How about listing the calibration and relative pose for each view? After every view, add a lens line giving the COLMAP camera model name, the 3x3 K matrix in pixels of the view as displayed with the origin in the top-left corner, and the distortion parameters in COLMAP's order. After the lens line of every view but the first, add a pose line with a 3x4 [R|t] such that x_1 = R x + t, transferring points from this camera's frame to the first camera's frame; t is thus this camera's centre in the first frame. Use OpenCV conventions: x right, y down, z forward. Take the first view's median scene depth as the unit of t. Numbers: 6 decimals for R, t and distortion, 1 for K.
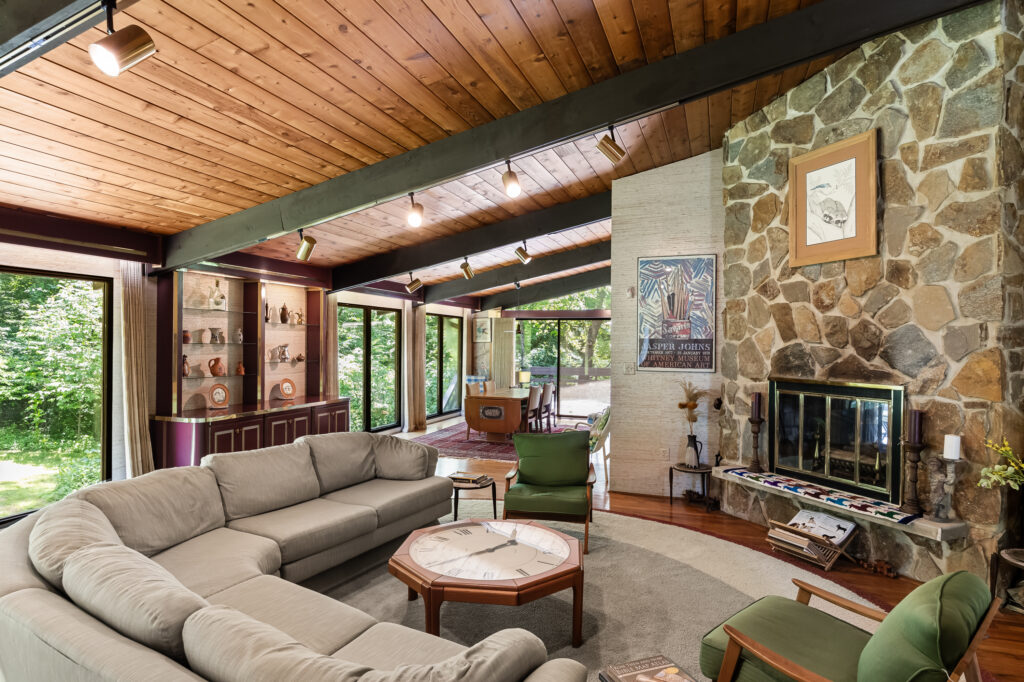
lens RADIAL K [[535.6, 0, 512.0], [0, 535.6, 341.0], [0, 0, 1]] dist [-0.002597, -0.000626]
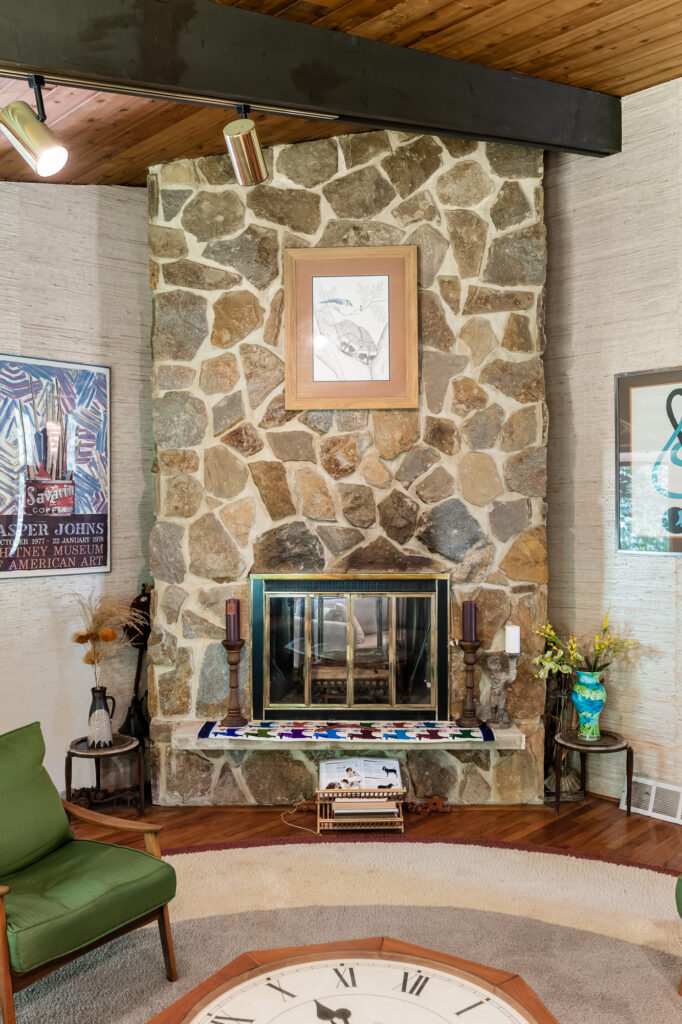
lens RADIAL K [[827.1, 0, 341.0], [0, 827.1, 512.0], [0, 0, 1]] dist [-0.004383, -0.000012]
pose [[0.459630, -0.010373, 0.888050, -0.431079], [0.002552, 0.999943, 0.010360, -0.021733], [-0.888107, -0.002495, 0.459630, 0.527486]]
